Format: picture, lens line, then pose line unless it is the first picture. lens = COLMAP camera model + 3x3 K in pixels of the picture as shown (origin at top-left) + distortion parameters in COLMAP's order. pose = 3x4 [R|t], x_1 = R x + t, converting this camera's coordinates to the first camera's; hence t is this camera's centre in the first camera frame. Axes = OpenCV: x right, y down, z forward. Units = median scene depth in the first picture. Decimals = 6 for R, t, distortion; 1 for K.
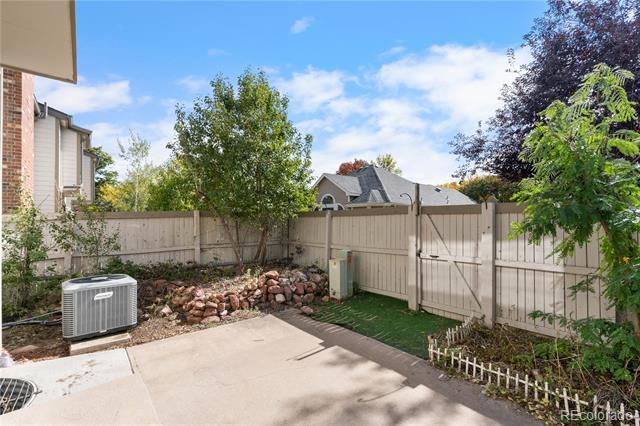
lens RADIAL K [[291.5, 0, 321.2], [0, 291.5, 215.6], [0, 0, 1]] dist [-0.012197, 0.003828]
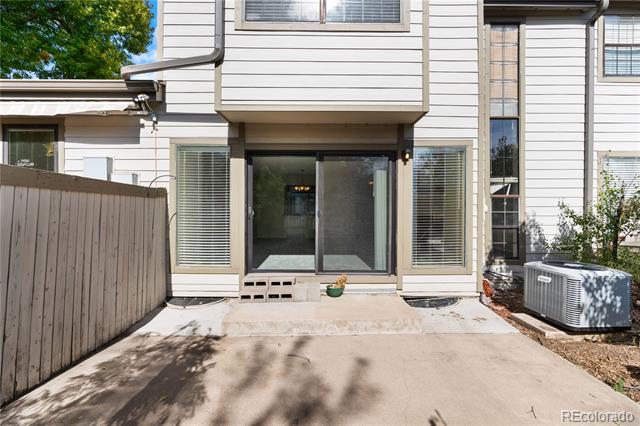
lens RADIAL K [[291.5, 0, 321.5], [0, 291.5, 211.8], [0, 0, 1]] dist [-0.012197, 0.003828]
pose [[-0.634347, 0.008189, -0.773005, 0.472946], [0.013527, 0.999908, -0.000507, 0.043091], [0.772930, -0.010778, -0.634400, 1.058363]]
